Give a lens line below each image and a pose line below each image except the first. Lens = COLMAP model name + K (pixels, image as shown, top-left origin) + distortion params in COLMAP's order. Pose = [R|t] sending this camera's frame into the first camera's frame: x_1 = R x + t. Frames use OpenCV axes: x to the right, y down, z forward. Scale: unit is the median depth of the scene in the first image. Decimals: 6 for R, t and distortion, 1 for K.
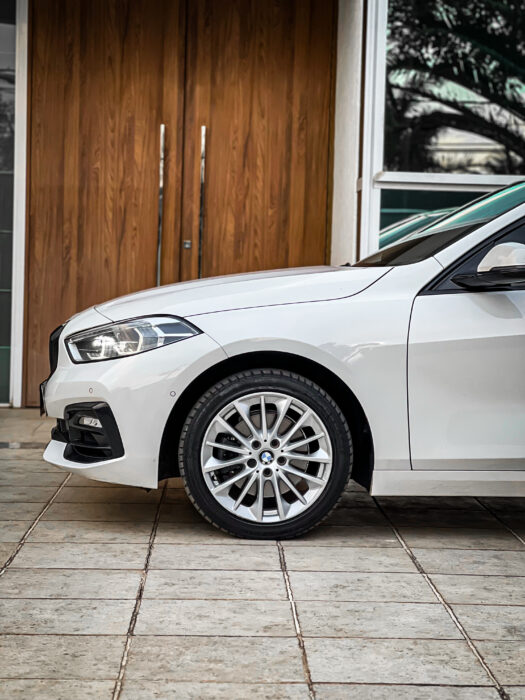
lens RADIAL K [[1511.2, 0, 285.0], [0, 1511.2, 341.4], [0, 0, 1]] dist [0.182847, 0.000000]
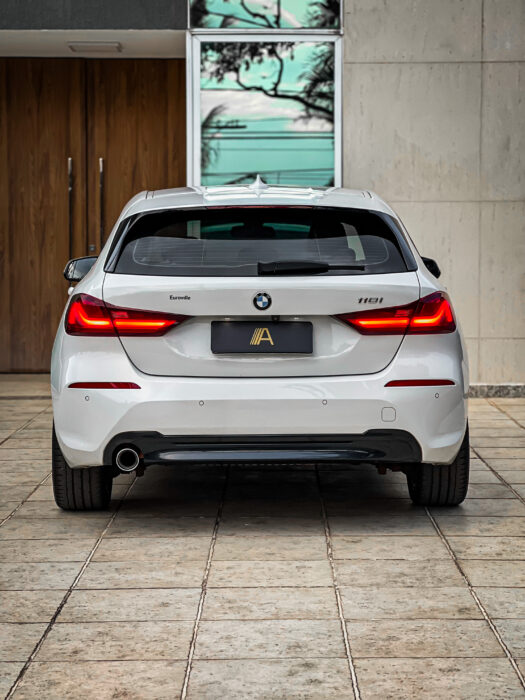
lens RADIAL K [[1511.2, 0, 262.8], [0, 1511.2, 347.5], [0, 0, 1]] dist [0.182847, 0.000000]
pose [[0.998438, -0.023193, -0.050830, 0.151566], [0.024220, 0.999513, 0.019684, 0.000368], [0.050349, -0.020884, 0.998513, -0.321004]]
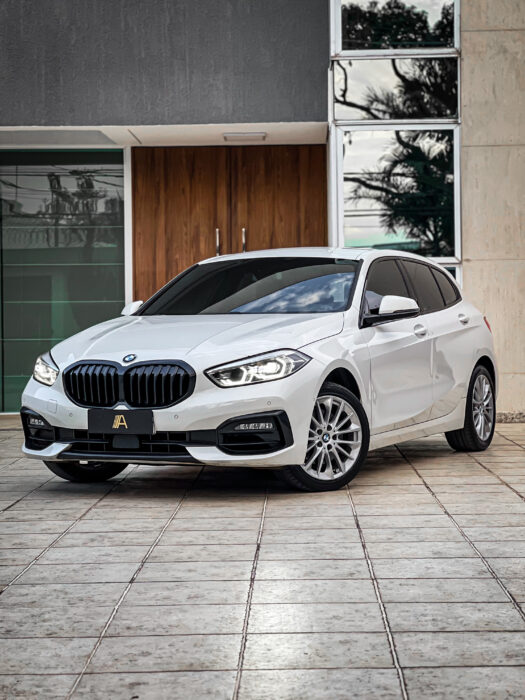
lens RADIAL K [[1511.2, 0, 264.4], [0, 1511.2, 336.5], [0, 0, 1]] dist [0.182847, 0.000000]
pose [[0.997131, -0.038470, -0.065184, 0.065677], [0.035946, 0.998574, -0.039463, 0.031548], [0.066609, 0.037007, 0.997093, -0.553976]]
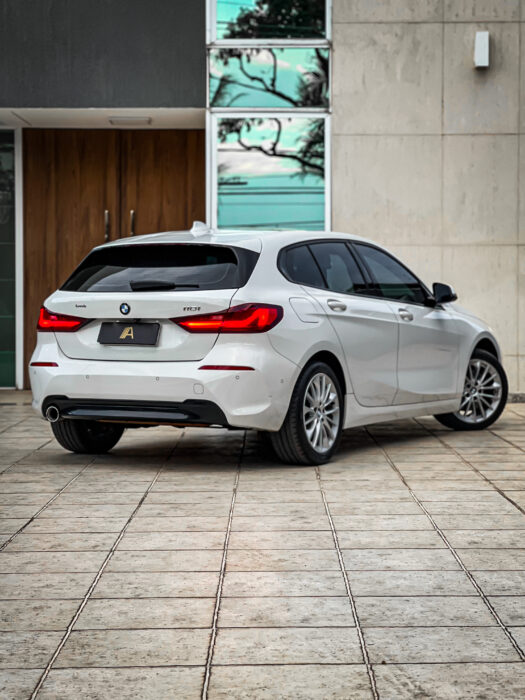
lens RADIAL K [[1511.2, 0, 257.6], [0, 1511.2, 346.5], [0, 0, 1]] dist [0.182847, 0.000000]
pose [[0.998411, -0.024563, -0.050712, 0.156560], [0.023768, 0.999586, -0.016223, 0.030295], [0.051090, 0.014992, 0.998582, -0.589829]]
